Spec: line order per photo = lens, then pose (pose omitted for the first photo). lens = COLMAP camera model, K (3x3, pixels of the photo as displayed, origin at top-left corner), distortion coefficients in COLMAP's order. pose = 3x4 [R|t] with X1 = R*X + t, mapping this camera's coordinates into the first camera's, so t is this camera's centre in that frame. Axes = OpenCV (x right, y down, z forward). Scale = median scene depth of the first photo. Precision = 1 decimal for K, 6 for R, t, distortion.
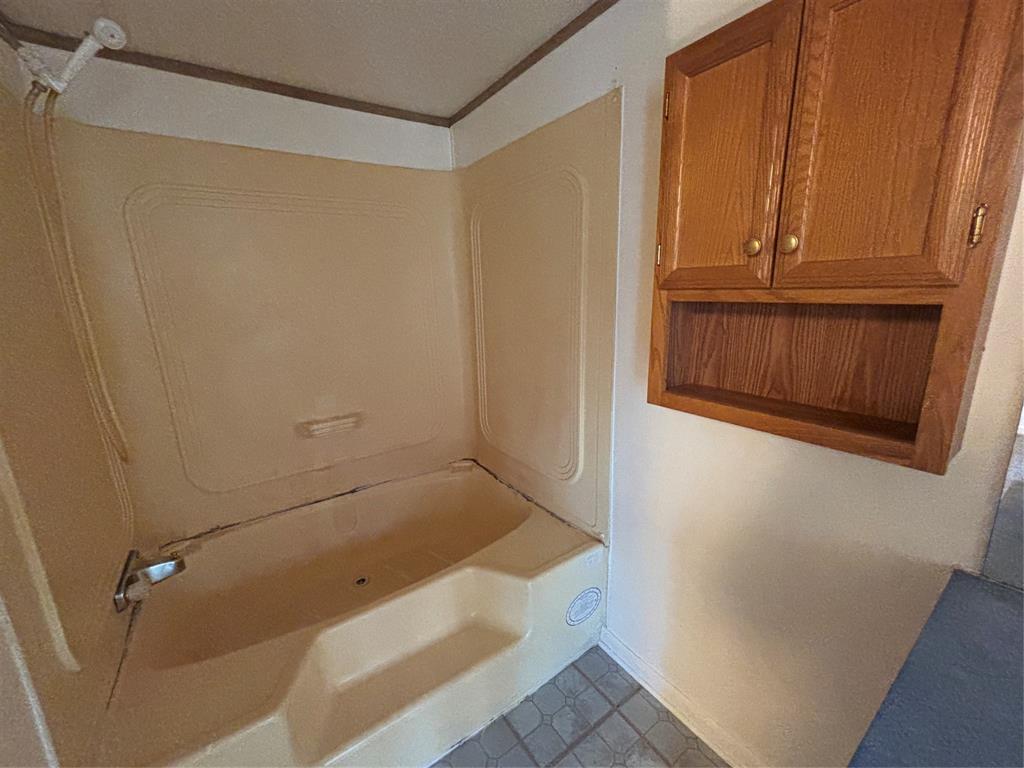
lens RADIAL K [[406.5, 0, 512.0], [0, 406.5, 384.0], [0, 0, 1]] dist [-0.016853, 0.000307]
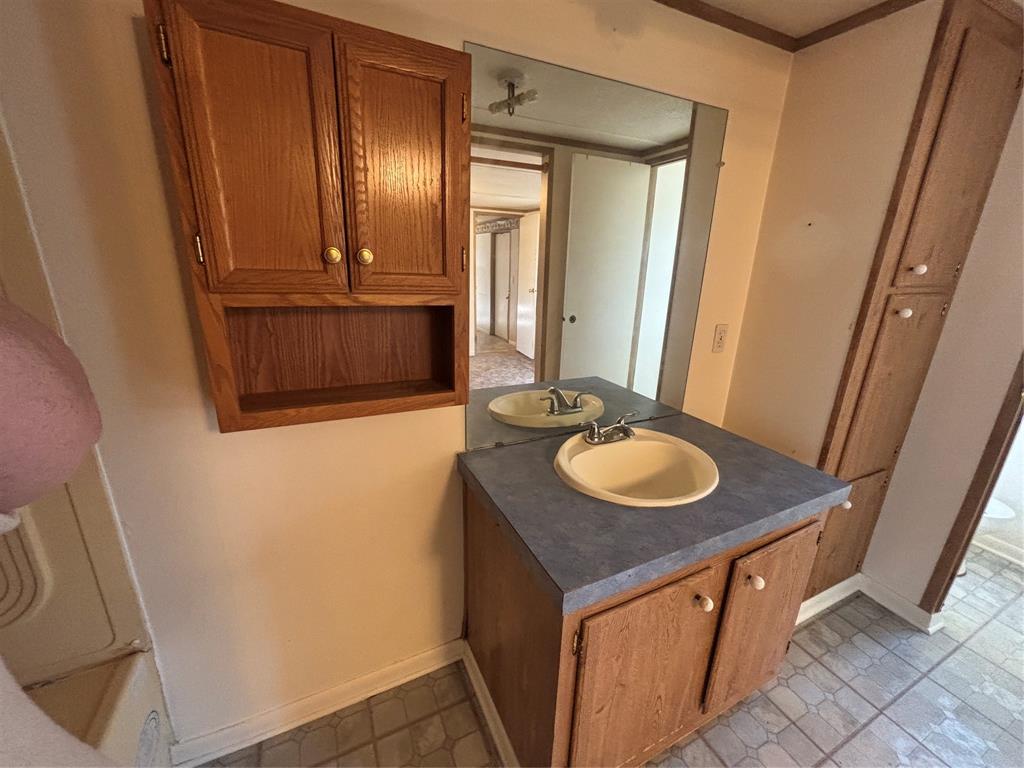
lens RADIAL K [[413.7, 0, 513.7], [0, 413.7, 386.4], [0, 0, 1]] dist [-0.011109, 0.005523]
pose [[0.164392, -0.260372, 0.951410, -0.376933], [0.179735, 0.956292, 0.230652, -0.147412], [-0.969882, 0.133084, 0.204005, 0.301972]]
